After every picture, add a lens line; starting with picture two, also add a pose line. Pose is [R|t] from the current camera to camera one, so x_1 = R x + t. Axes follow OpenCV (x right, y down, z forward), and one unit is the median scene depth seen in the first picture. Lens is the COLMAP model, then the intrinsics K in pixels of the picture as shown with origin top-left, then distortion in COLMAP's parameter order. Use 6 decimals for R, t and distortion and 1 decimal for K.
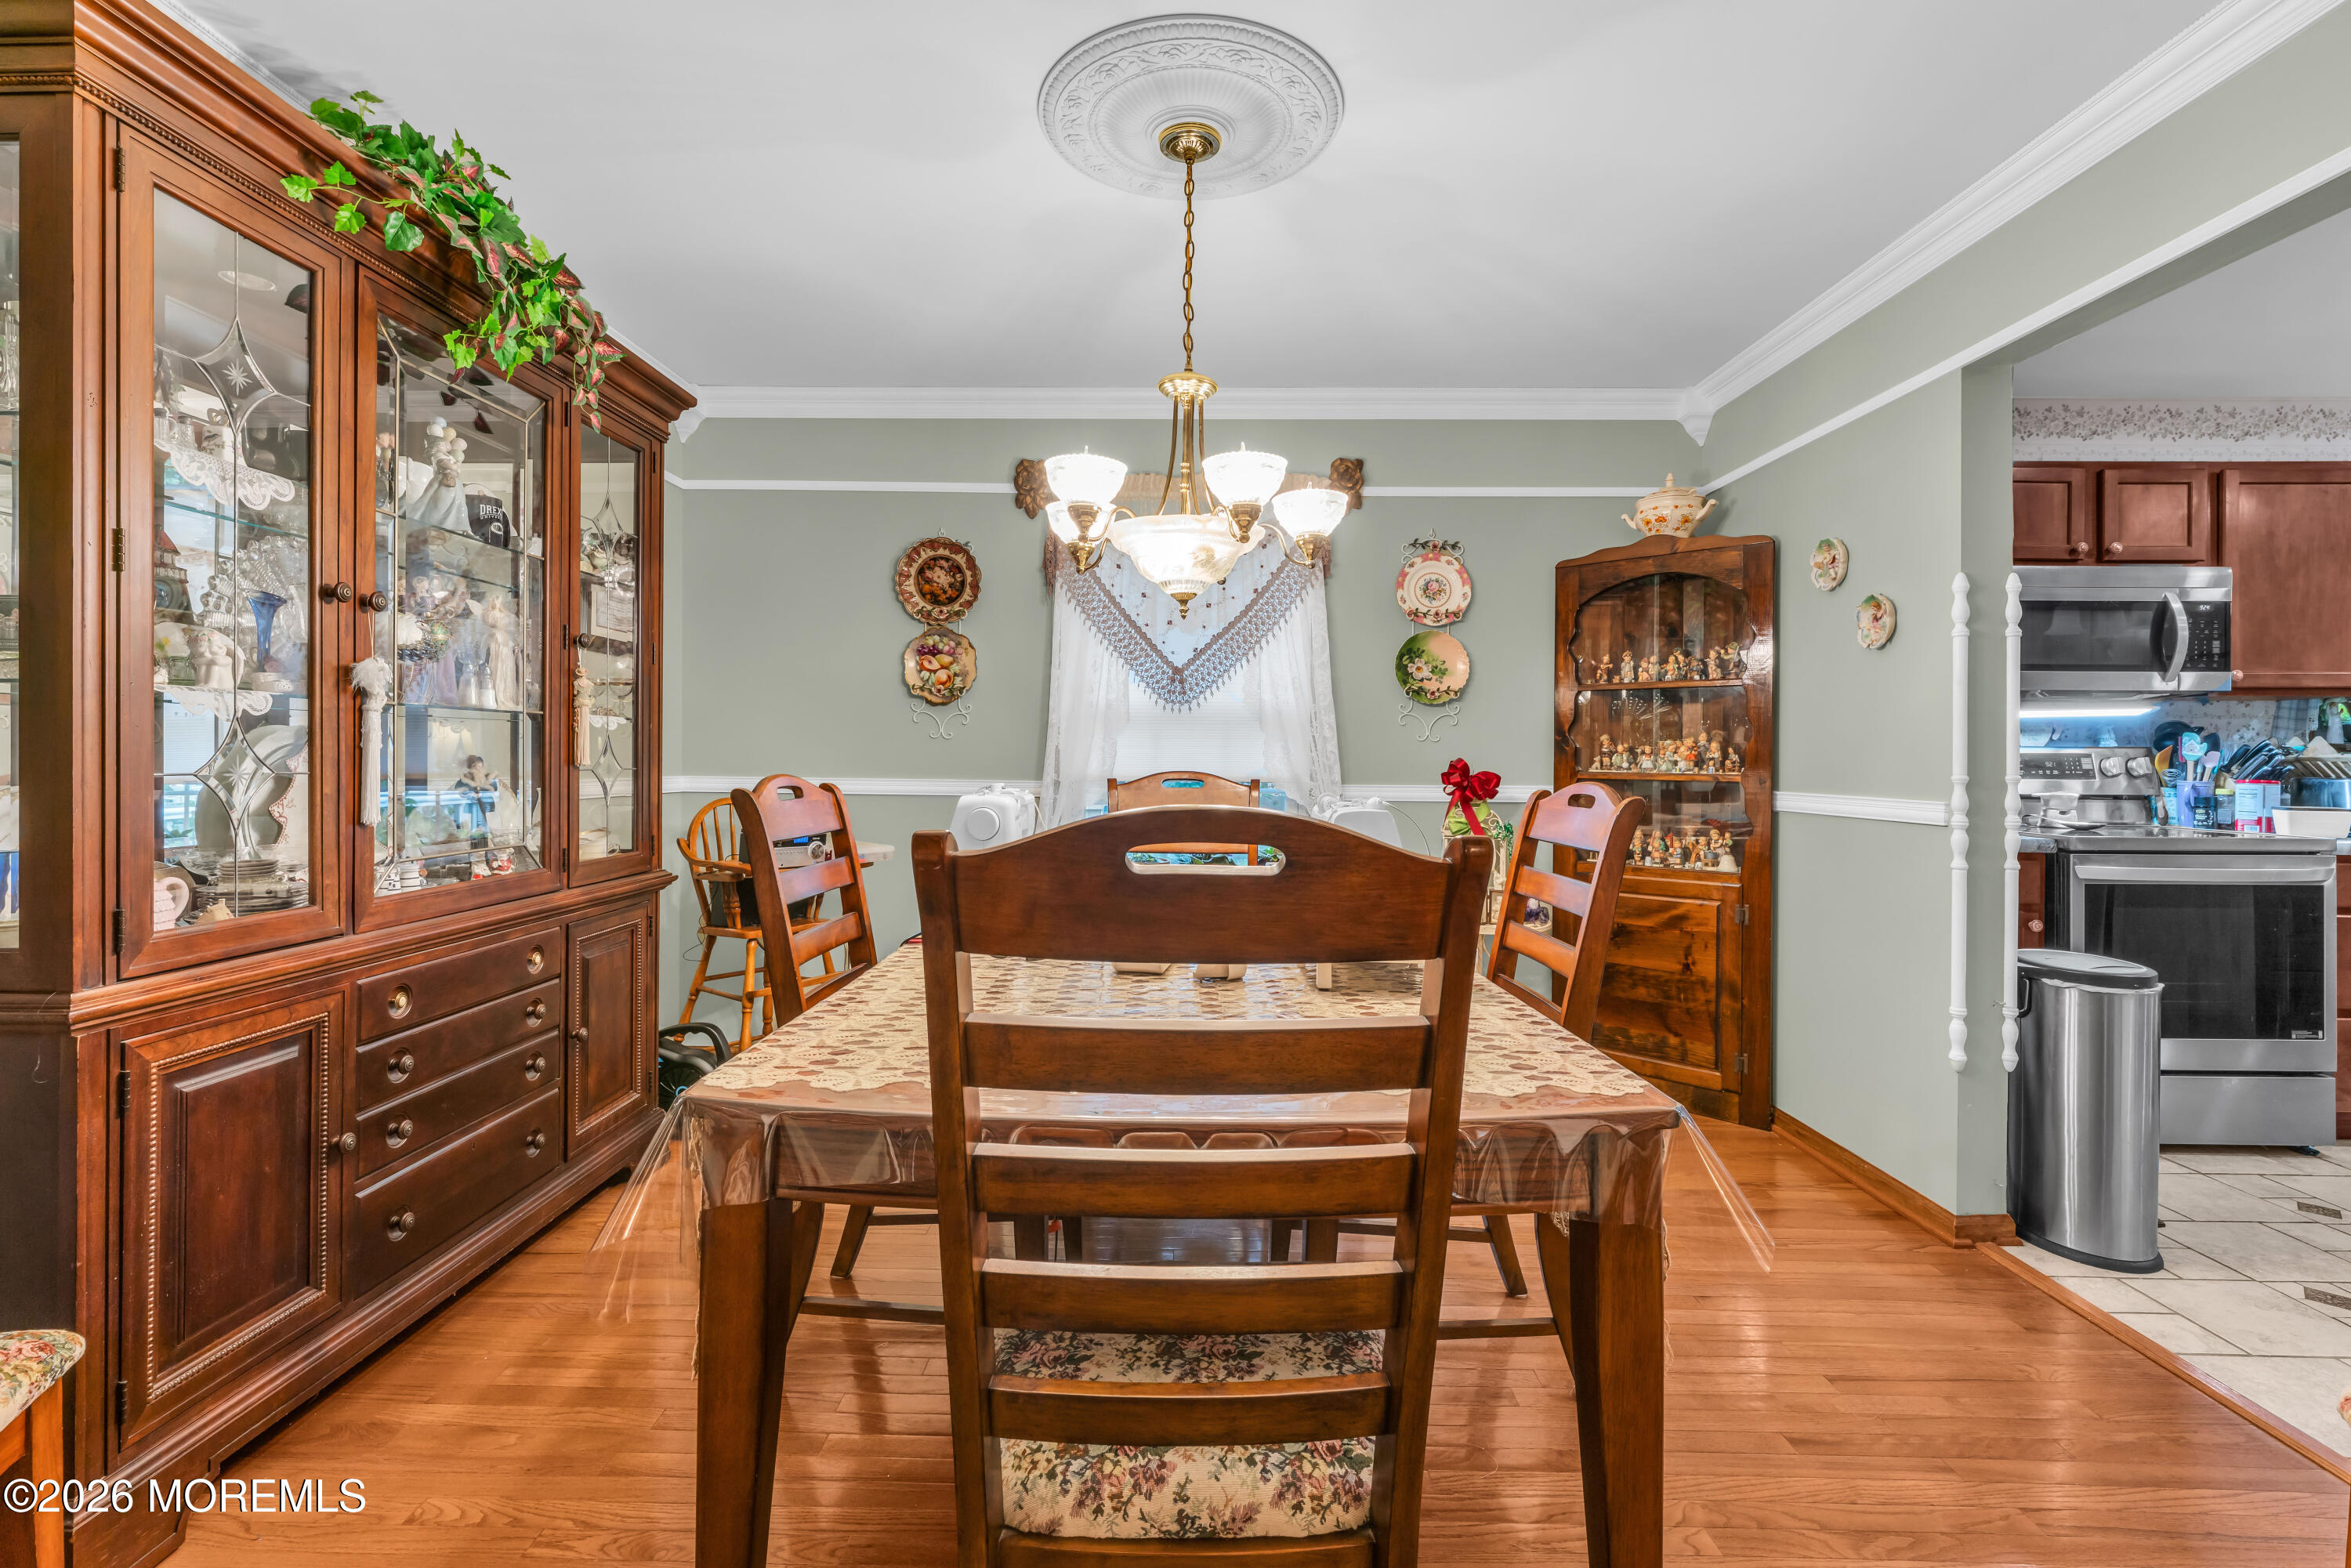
lens RADIAL K [[1054.3, 0, 1169.1], [0, 1054.3, 750.2], [0, 0, 1]] dist [-0.000793, -0.000210]
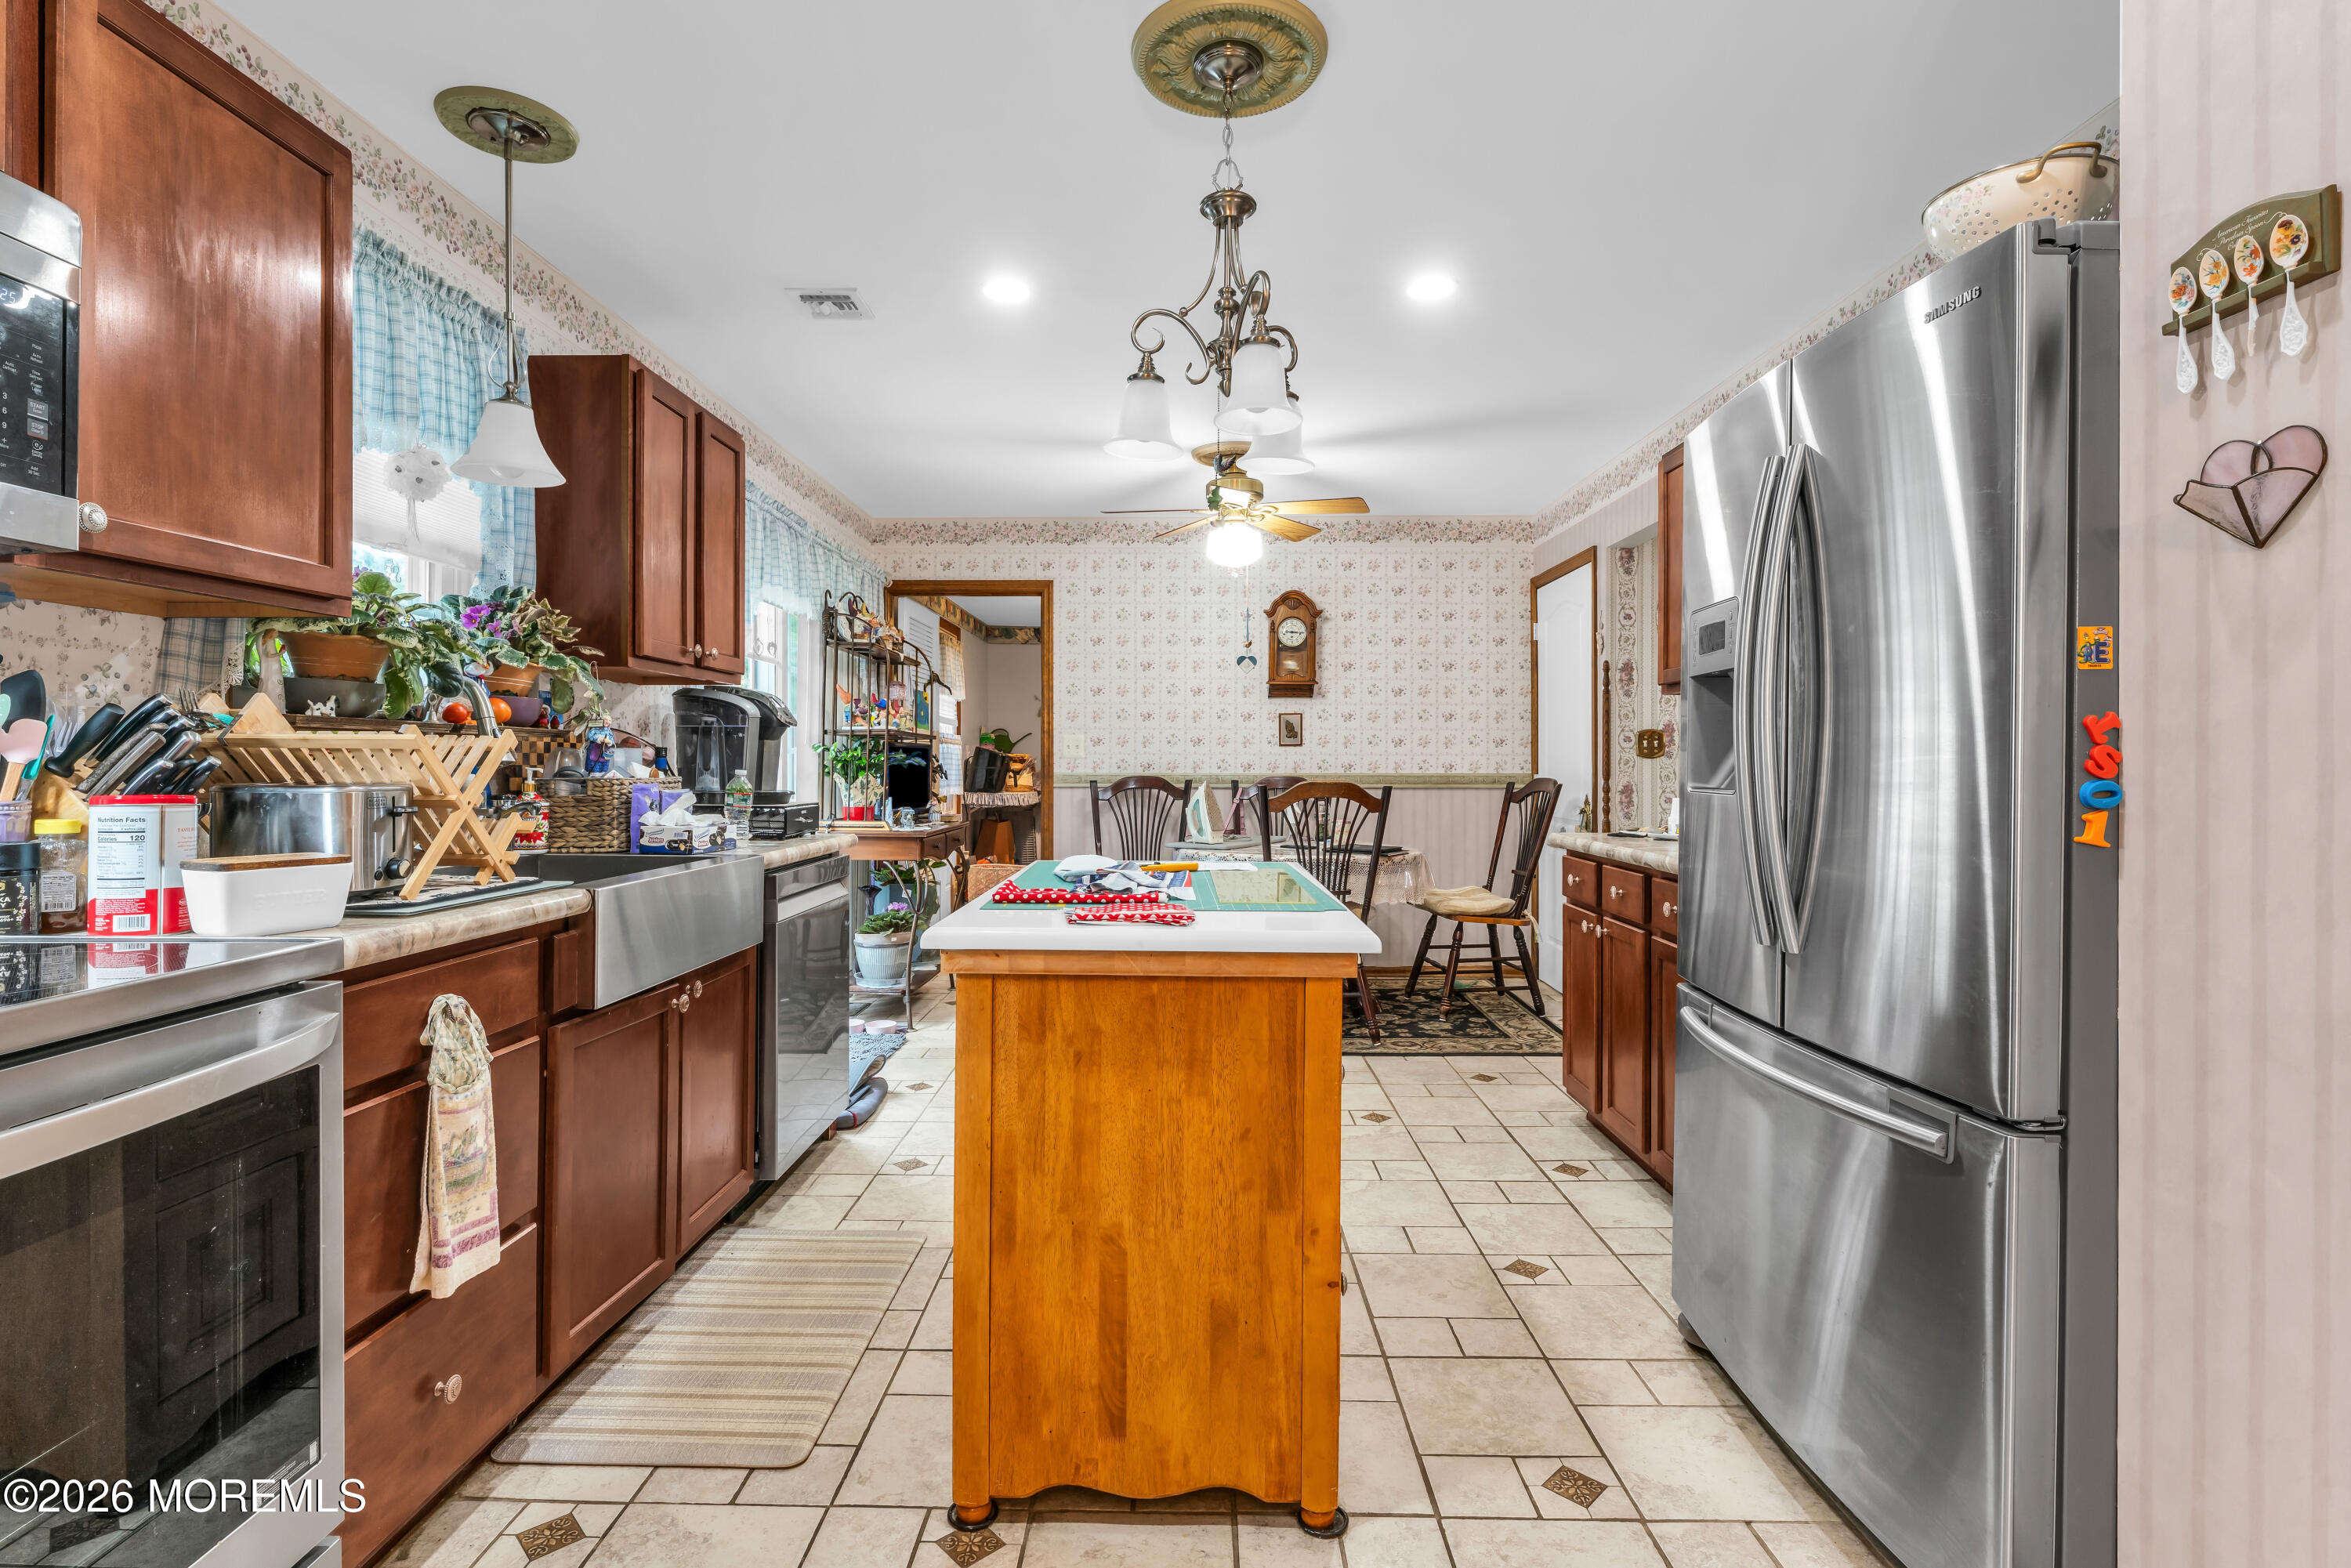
lens RADIAL K [[1125.1, 0, 1171.7], [0, 1125.1, 761.6], [0, 0, 1]] dist [-0.001287, -0.000908]
pose [[-0.011598, -0.004130, 0.999924, 0.604474], [-0.005055, 0.999979, 0.004072, 0.012433], [-0.999920, -0.005008, -0.011618, 0.614776]]
